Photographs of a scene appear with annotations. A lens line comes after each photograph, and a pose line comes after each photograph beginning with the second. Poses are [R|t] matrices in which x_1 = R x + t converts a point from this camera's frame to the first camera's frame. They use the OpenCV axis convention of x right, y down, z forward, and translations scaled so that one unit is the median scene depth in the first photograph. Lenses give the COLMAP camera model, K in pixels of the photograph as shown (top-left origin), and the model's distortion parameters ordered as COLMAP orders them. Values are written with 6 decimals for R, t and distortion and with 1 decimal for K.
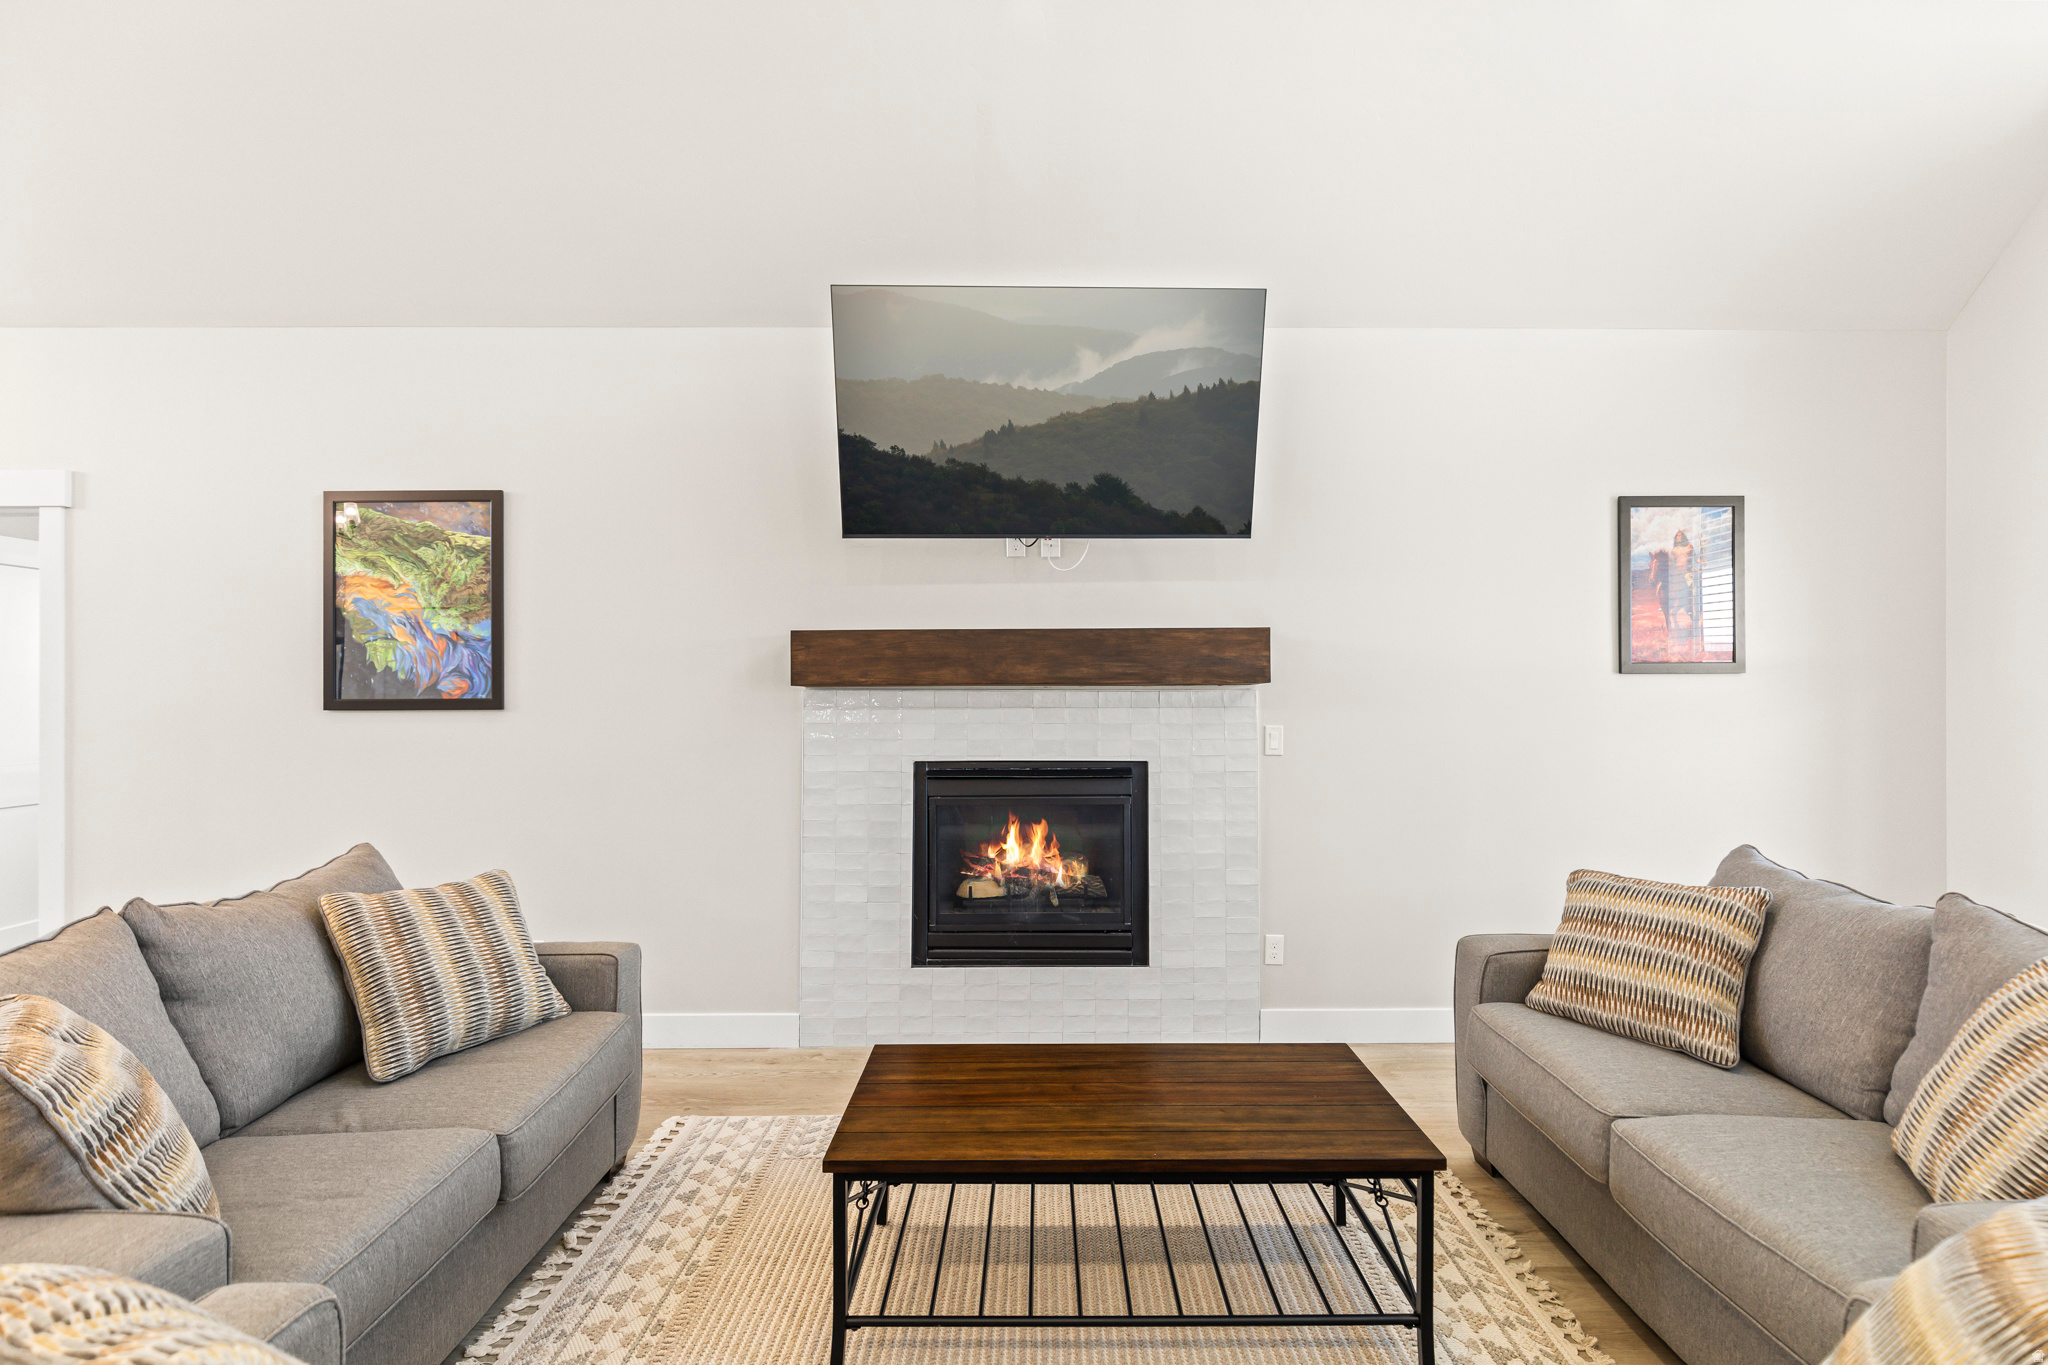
lens RADIAL K [[938.8, 0, 1018.0], [0, 938.8, 679.0], [0, 0, 1]] dist [-0.003734, 0.000078]
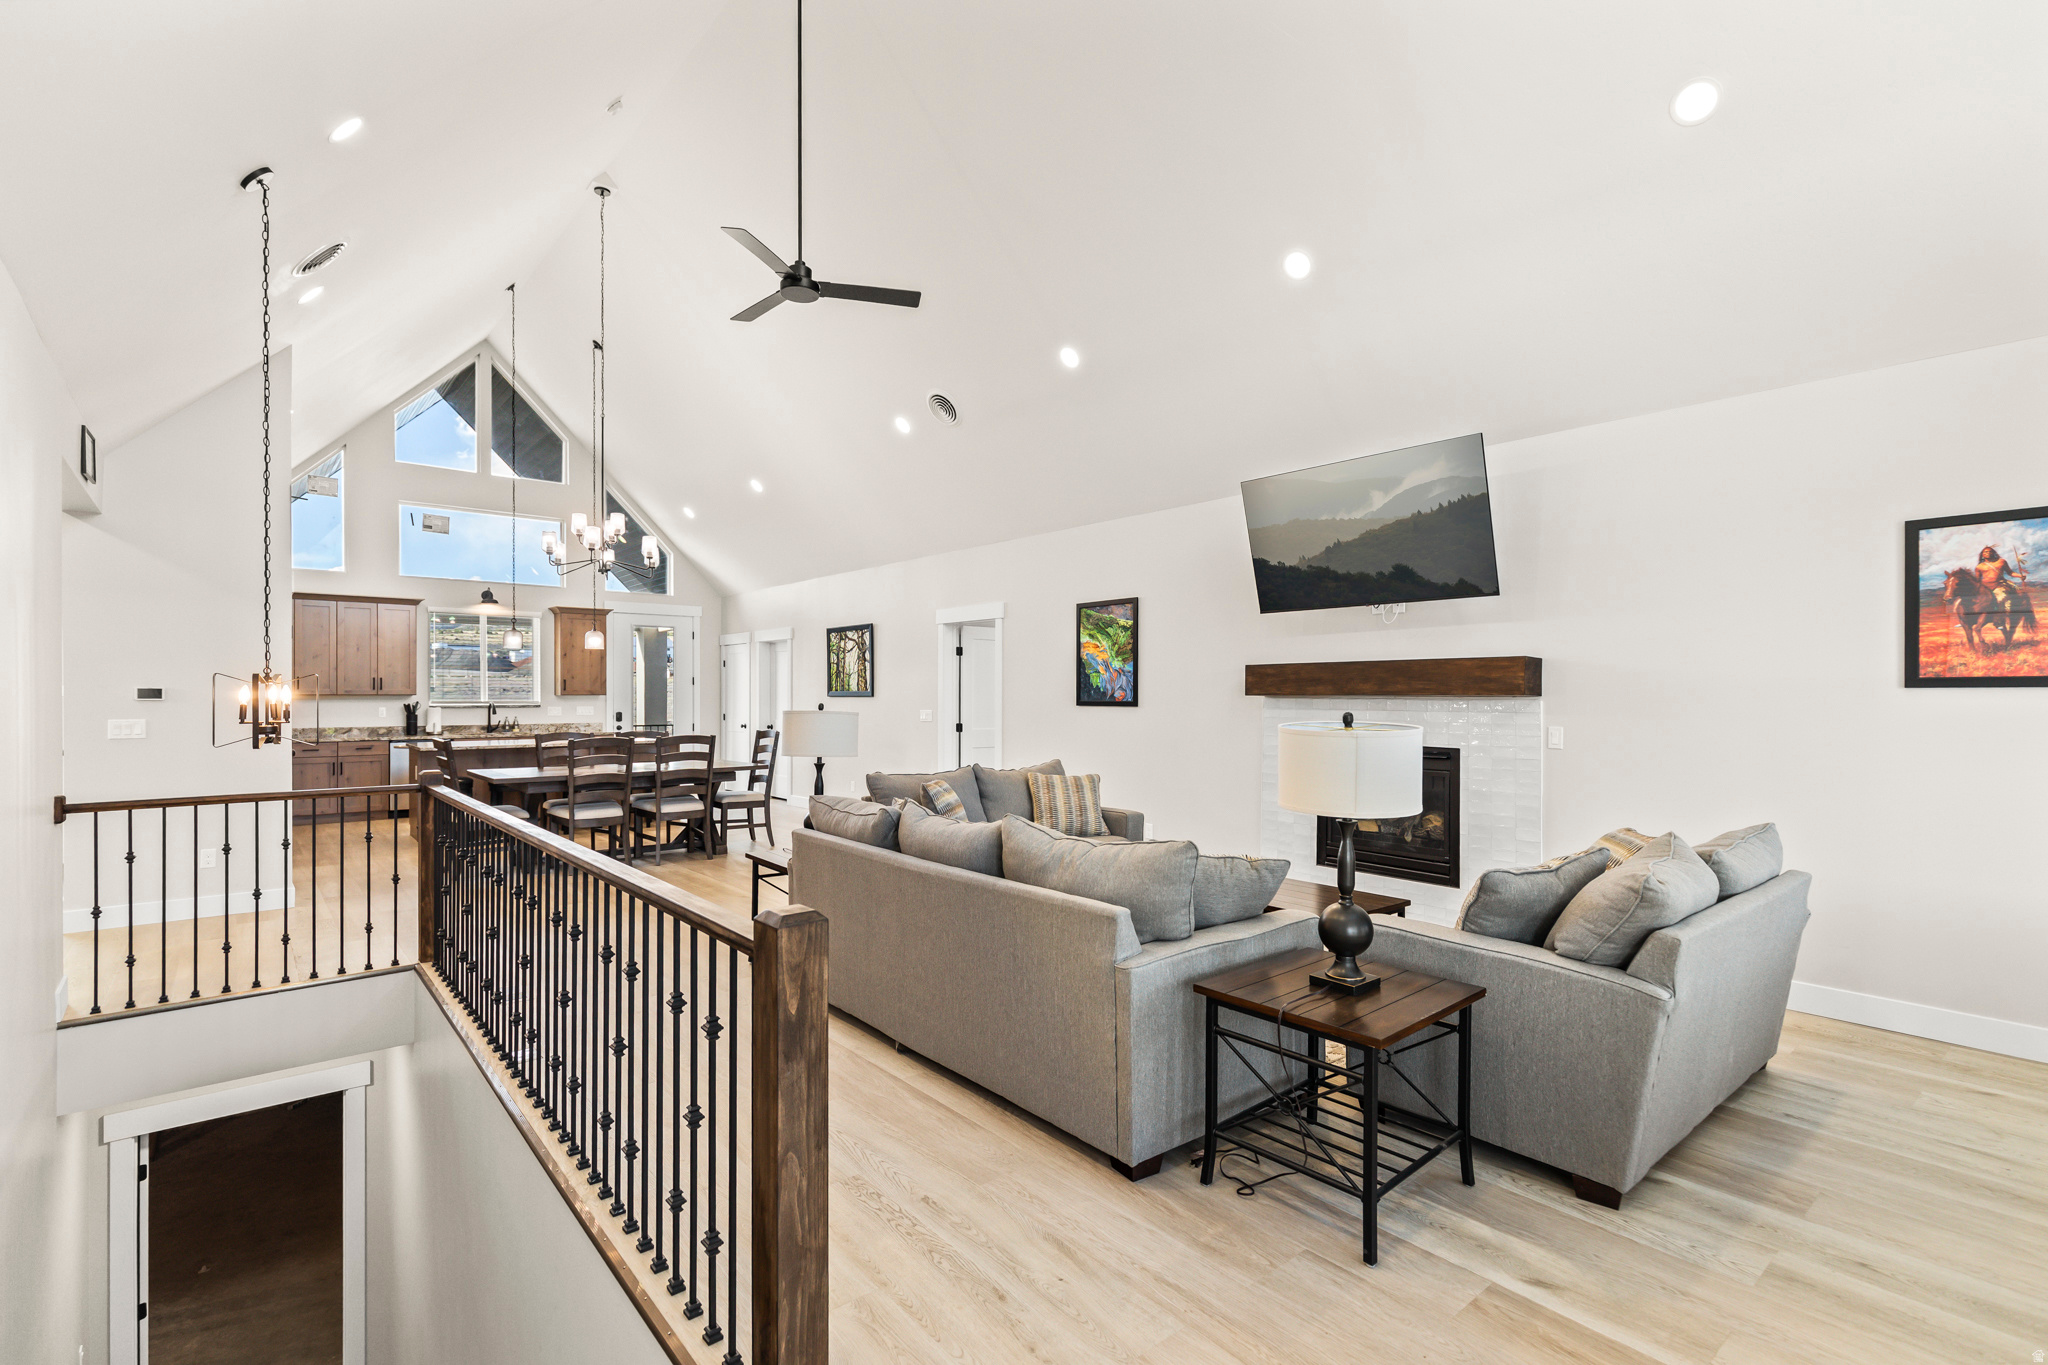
lens RADIAL K [[922.2, 0, 1019.7], [0, 922.2, 697.0], [0, 0, 1]] dist [0.004897, -0.001354]
pose [[0.631429, 0.006728, -0.775404, 0.823655], [0.003171, 0.999932, 0.011258, -0.010938], [0.775427, -0.009568, 0.631365, -0.442666]]
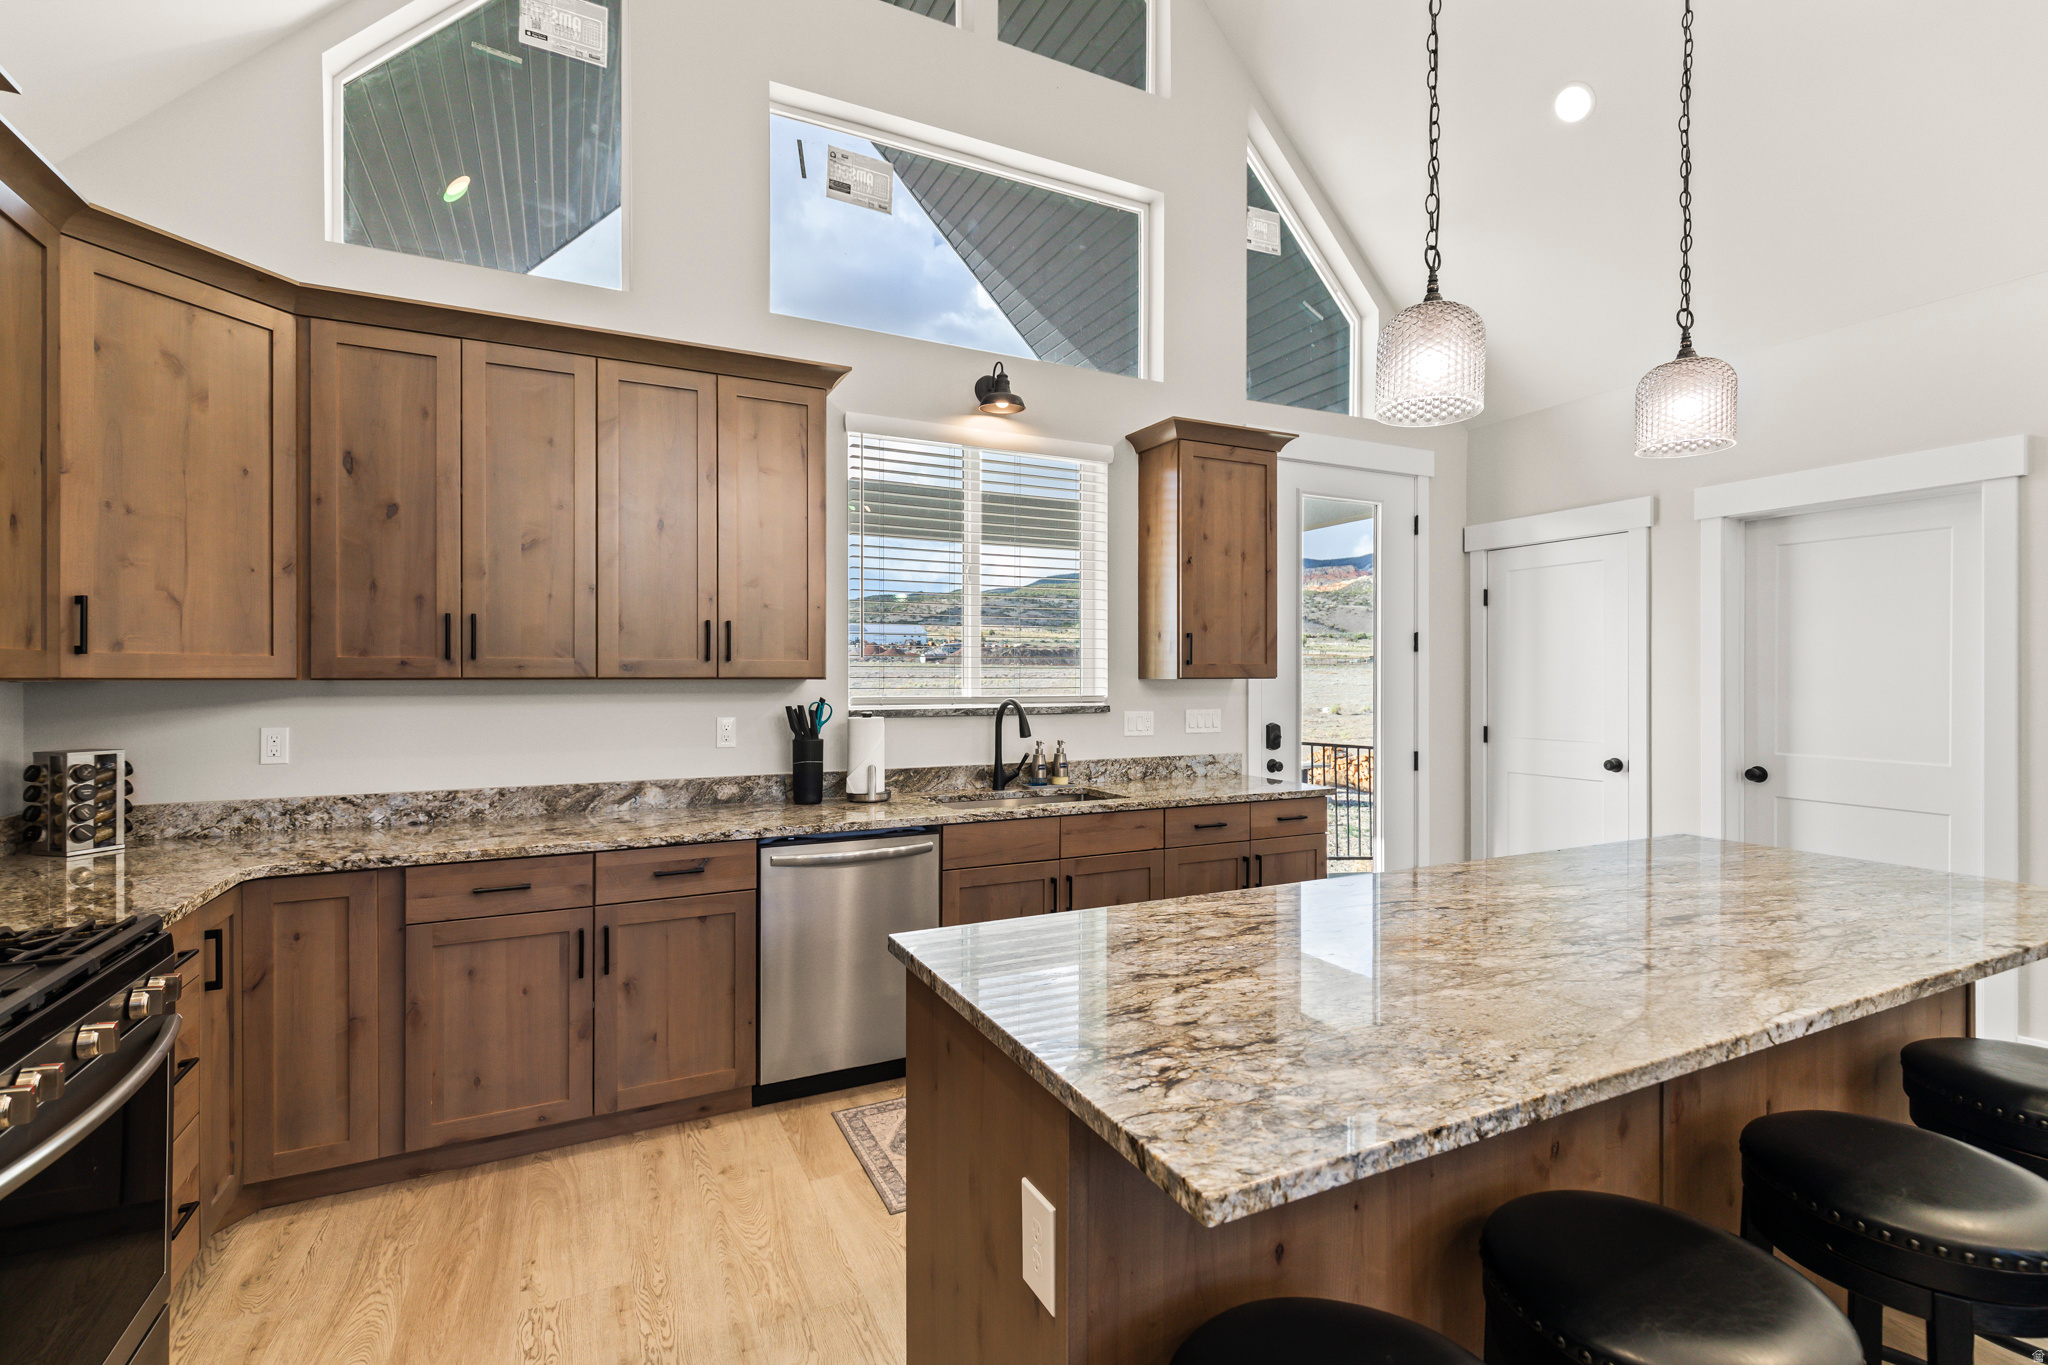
lens RADIAL K [[922.2, 0, 1030.3], [0, 922.2, 666.7], [0, 0, 1]] dist [0.004897, -0.001354]
pose [[0.434617, -0.007238, -0.900586, -1.860617], [0.006794, 0.999966, -0.004758, 0.005456], [0.900590, -0.004050, 0.434652, -0.282869]]
